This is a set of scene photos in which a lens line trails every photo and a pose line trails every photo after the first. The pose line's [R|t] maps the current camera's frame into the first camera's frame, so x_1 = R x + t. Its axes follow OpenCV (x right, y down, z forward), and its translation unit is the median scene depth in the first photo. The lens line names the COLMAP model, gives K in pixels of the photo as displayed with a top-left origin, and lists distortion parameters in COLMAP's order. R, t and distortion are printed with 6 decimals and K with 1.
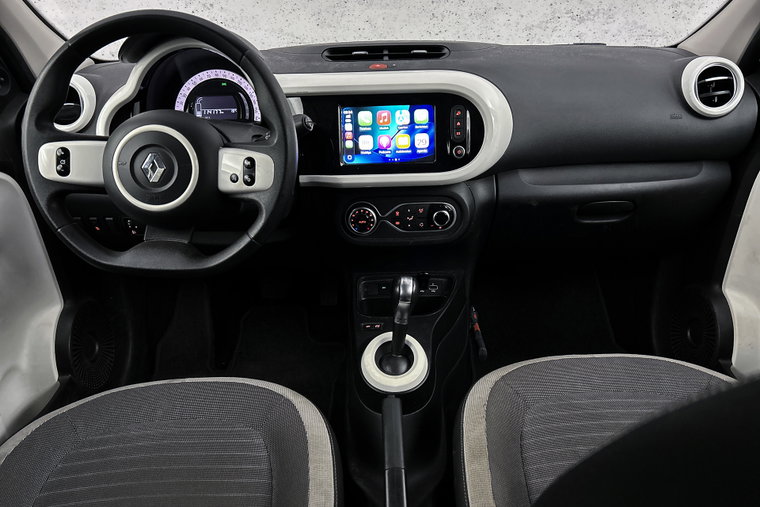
lens RADIAL K [[568.9, 0, 380.8], [0, 568.9, 257.9], [0, 0, 1]] dist [0.068954, -0.090792]
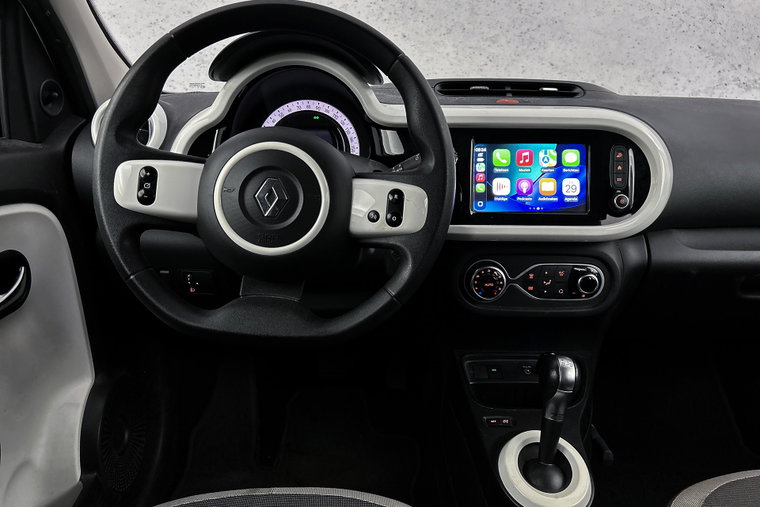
lens RADIAL K [[568.9, 0, 380.8], [0, 568.9, 257.9], [0, 0, 1]] dist [0.068954, -0.090792]
pose [[0.999101, 0.035926, 0.022498, -0.211882], [-0.032558, 0.990253, -0.135422, 0.012950], [-0.027144, 0.134568, 0.990532, 0.217167]]
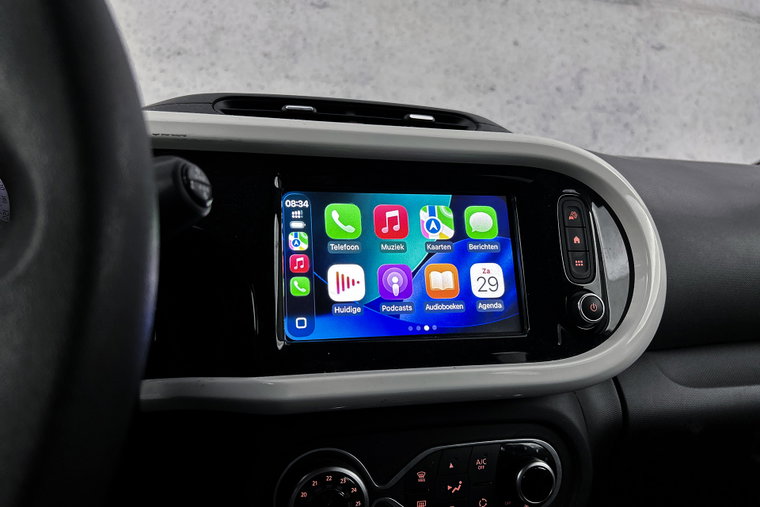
lens RADIAL K [[568.9, 0, 380.8], [0, 568.9, 257.9], [0, 0, 1]] dist [0.068954, -0.090792]
pose [[0.964423, 0.025756, 0.263107, -0.101253], [0.062029, 0.945413, -0.319915, -0.099599], [-0.256984, 0.324854, 0.910181, 0.659048]]
